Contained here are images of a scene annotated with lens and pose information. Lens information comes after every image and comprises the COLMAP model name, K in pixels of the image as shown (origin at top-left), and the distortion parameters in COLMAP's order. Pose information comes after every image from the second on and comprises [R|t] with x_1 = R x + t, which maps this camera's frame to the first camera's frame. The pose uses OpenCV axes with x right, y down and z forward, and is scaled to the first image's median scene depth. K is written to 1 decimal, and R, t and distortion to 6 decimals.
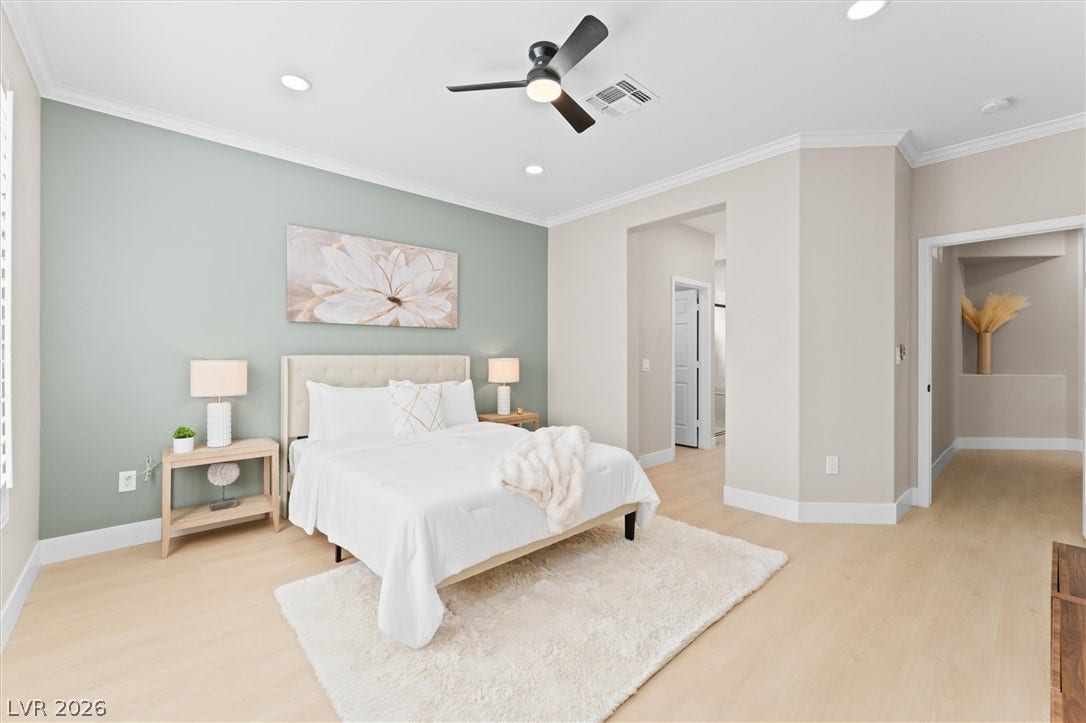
lens RADIAL K [[440.7, 0, 549.8], [0, 440.7, 359.4], [0, 0, 1]] dist [0.000891, -0.001543]
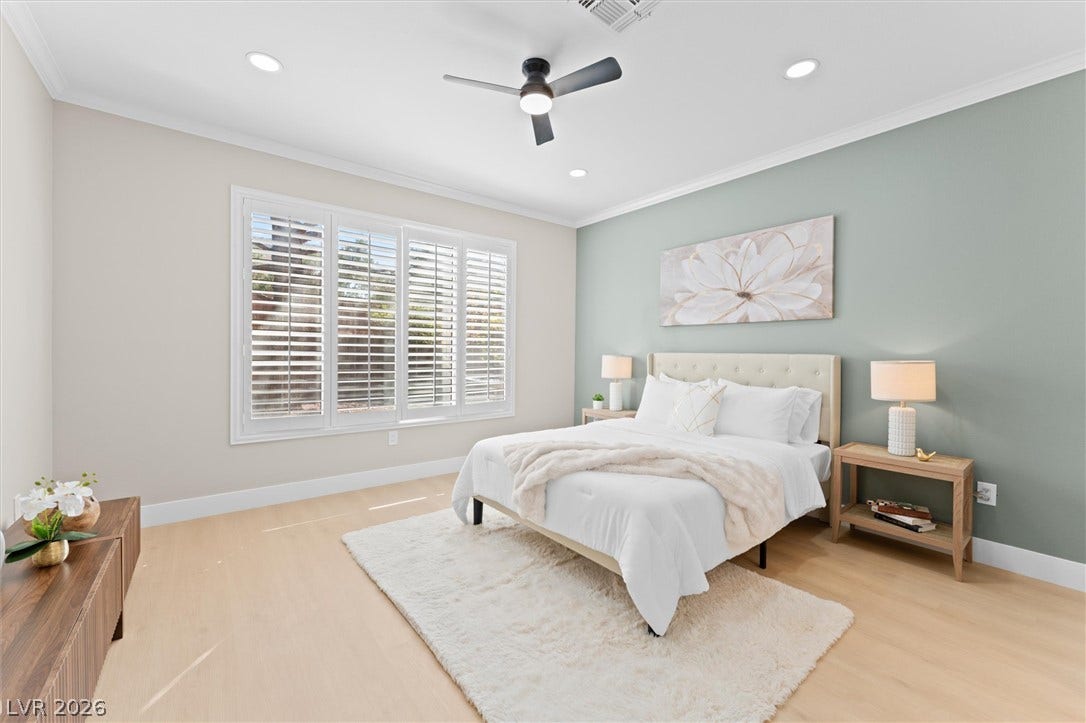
lens RADIAL K [[440.7, 0, 549.9], [0, 440.7, 355.8], [0, 0, 1]] dist [0.000891, -0.001543]
pose [[-0.049327, 0.003078, -0.998778, 0.603715], [-0.024830, 0.999682, 0.004307, 0.001347], [0.998474, 0.025013, -0.049235, 0.636259]]
